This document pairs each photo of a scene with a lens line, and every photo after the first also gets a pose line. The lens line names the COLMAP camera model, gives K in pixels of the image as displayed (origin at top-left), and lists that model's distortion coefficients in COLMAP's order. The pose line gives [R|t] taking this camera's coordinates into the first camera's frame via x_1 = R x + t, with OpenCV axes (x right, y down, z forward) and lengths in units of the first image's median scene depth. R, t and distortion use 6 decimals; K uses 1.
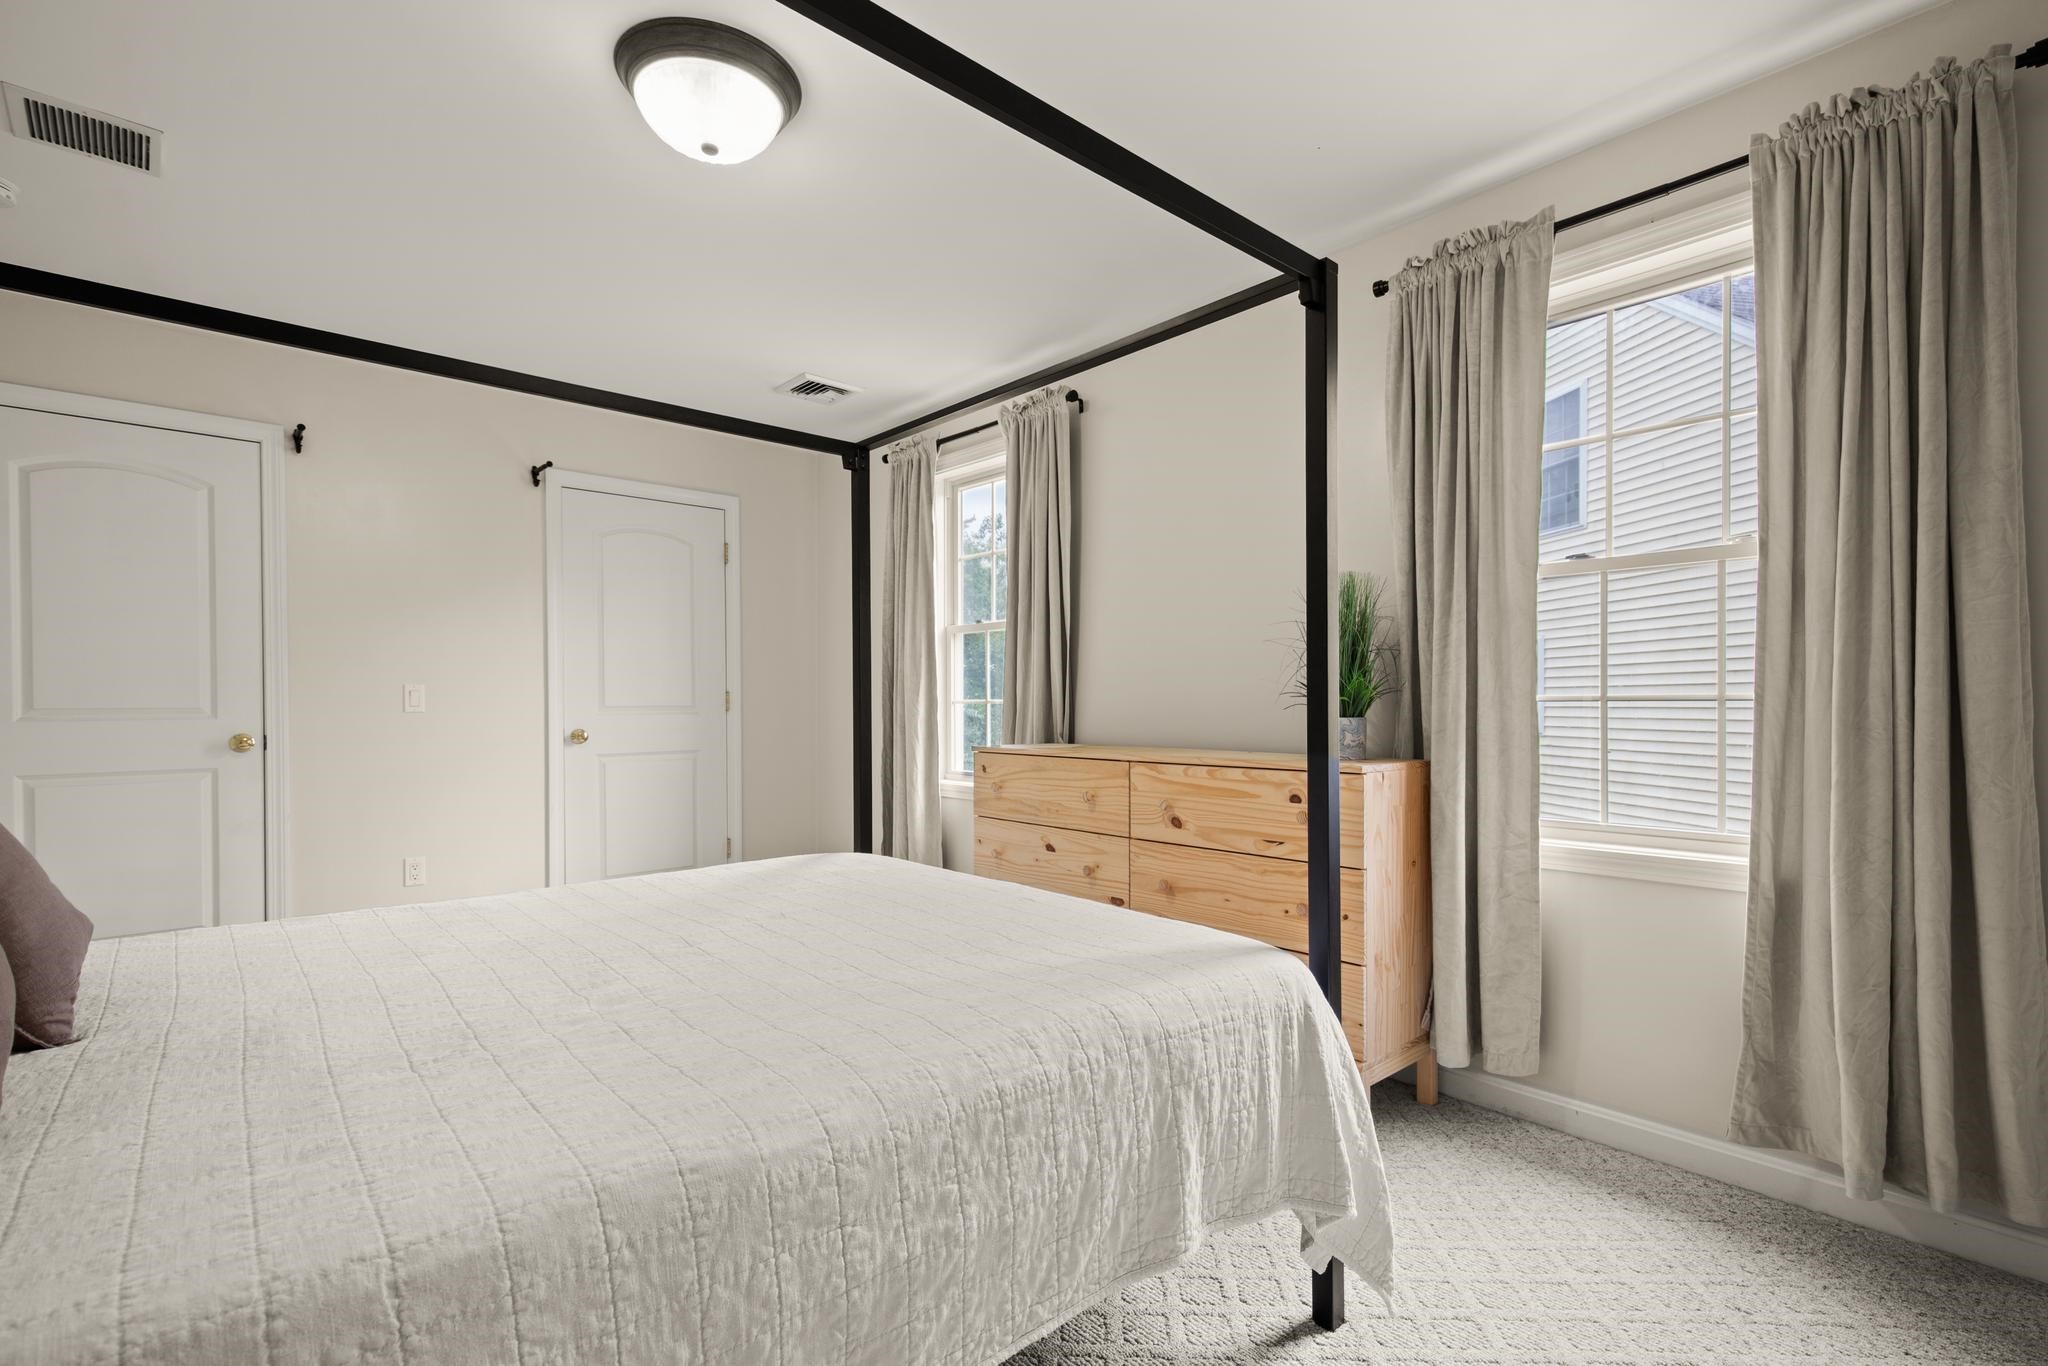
lens RADIAL K [[945.5, 0, 1044.0], [0, 945.5, 698.1], [0, 0, 1]] dist [0.003867, -0.000474]
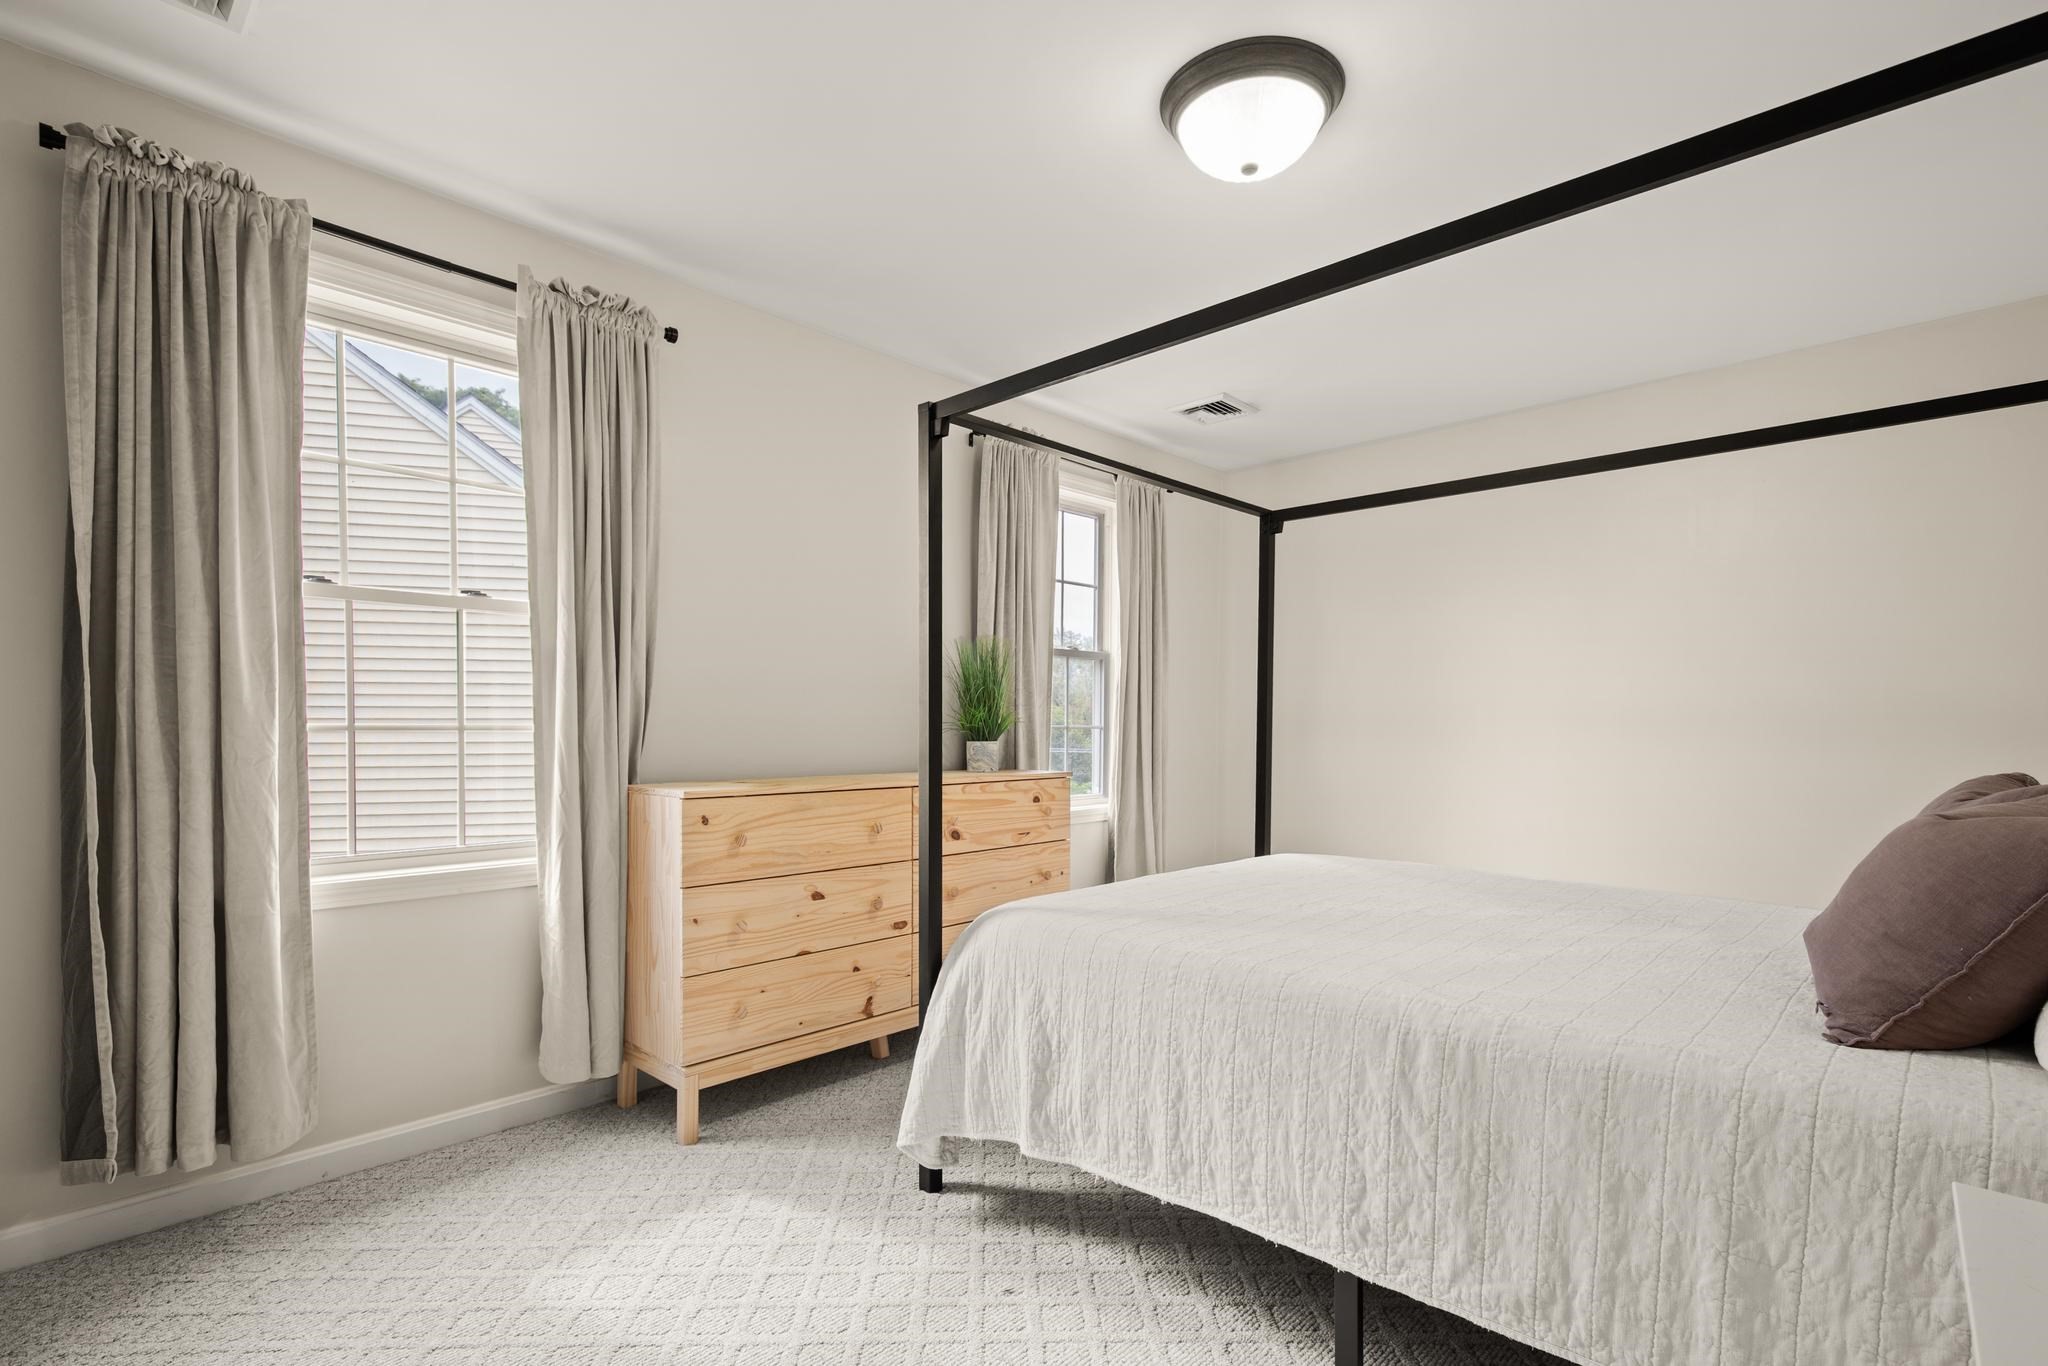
lens RADIAL K [[929.8, 0, 924.5], [0, 929.8, 742.3], [0, 0, 1]] dist [0.000308, 0.000171]
pose [[0.013409, -0.014085, 0.999811, -0.852413], [-0.002600, 0.999897, 0.014121, 0.002486], [-0.999907, -0.002789, 0.013371, 0.882620]]
